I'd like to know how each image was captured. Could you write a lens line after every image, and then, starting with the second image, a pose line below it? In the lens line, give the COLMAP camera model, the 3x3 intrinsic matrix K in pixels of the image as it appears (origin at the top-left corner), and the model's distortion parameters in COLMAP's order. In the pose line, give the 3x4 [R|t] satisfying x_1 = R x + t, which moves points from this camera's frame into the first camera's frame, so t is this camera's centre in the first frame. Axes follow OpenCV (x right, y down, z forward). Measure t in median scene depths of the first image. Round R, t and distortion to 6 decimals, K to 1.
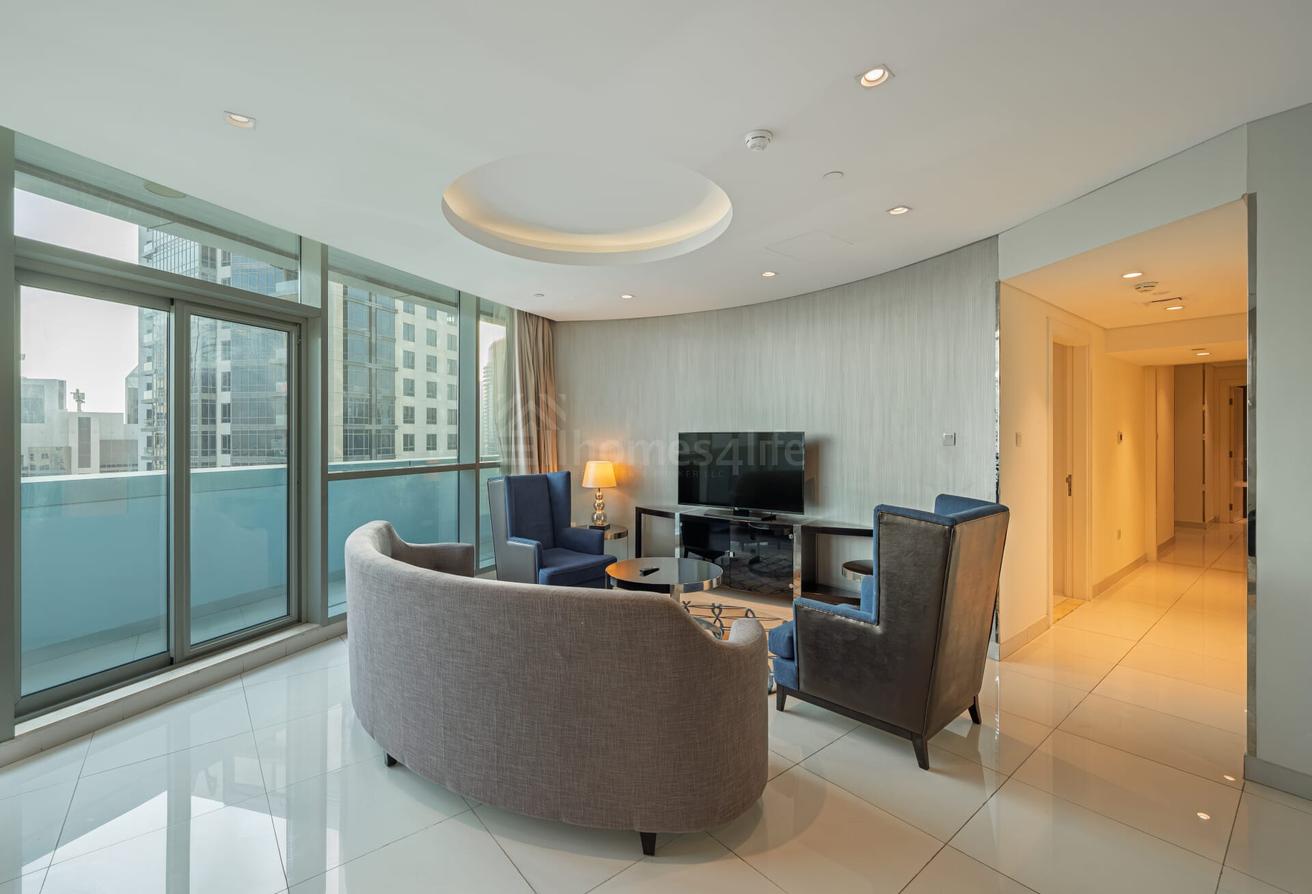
lens RADIAL K [[543.9, 0, 652.7], [0, 543.9, 440.4], [0, 0, 1]] dist [-0.000045, 0.000032]
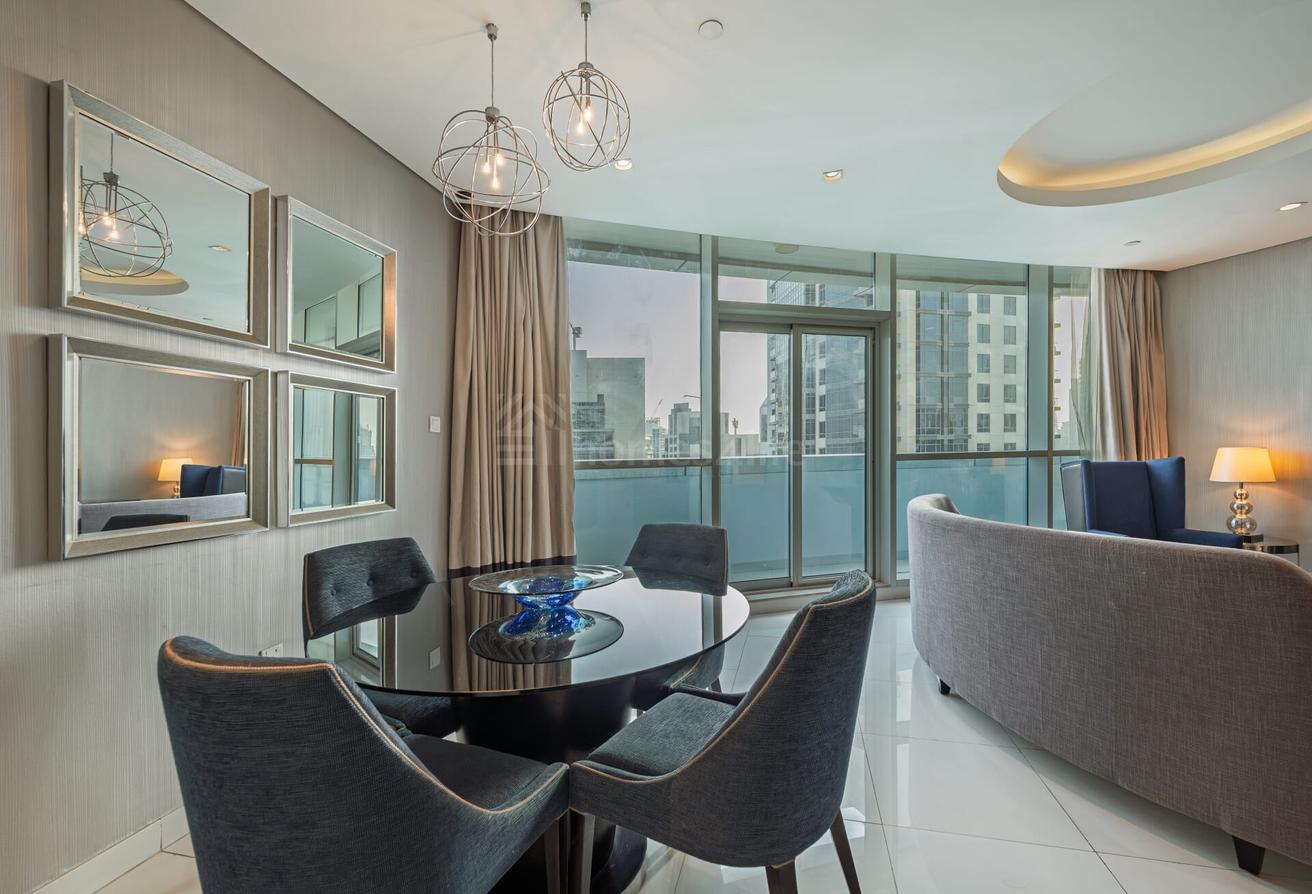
lens RADIAL K [[564.3, 0, 663.3], [0, 564.3, 453.7], [0, 0, 1]] dist [-0.003450, -0.000496]
pose [[0.589968, -0.003359, -0.807420, 0.057014], [0.005147, 0.999987, -0.000399, 0.047480], [0.807410, -0.003920, 0.589977, -0.074459]]
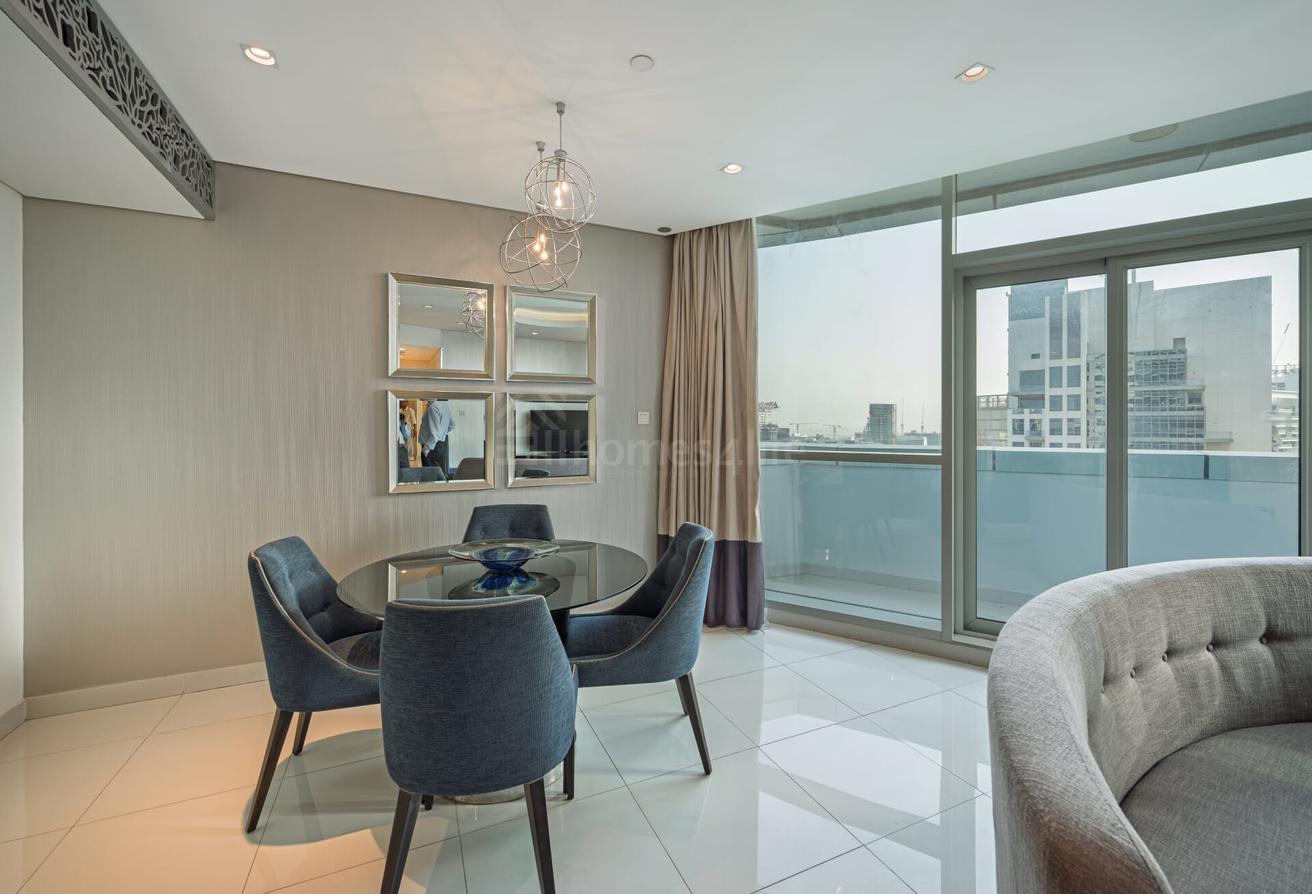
lens RADIAL K [[562.6, 0, 650.7], [0, 562.6, 409.2], [0, 0, 1]] dist [-0.000331, -0.000064]
pose [[-0.305587, -0.009673, -0.952115, 0.179191], [-0.000994, 0.999951, -0.009840, -0.000841], [0.952164, -0.002060, -0.305582, 0.441492]]
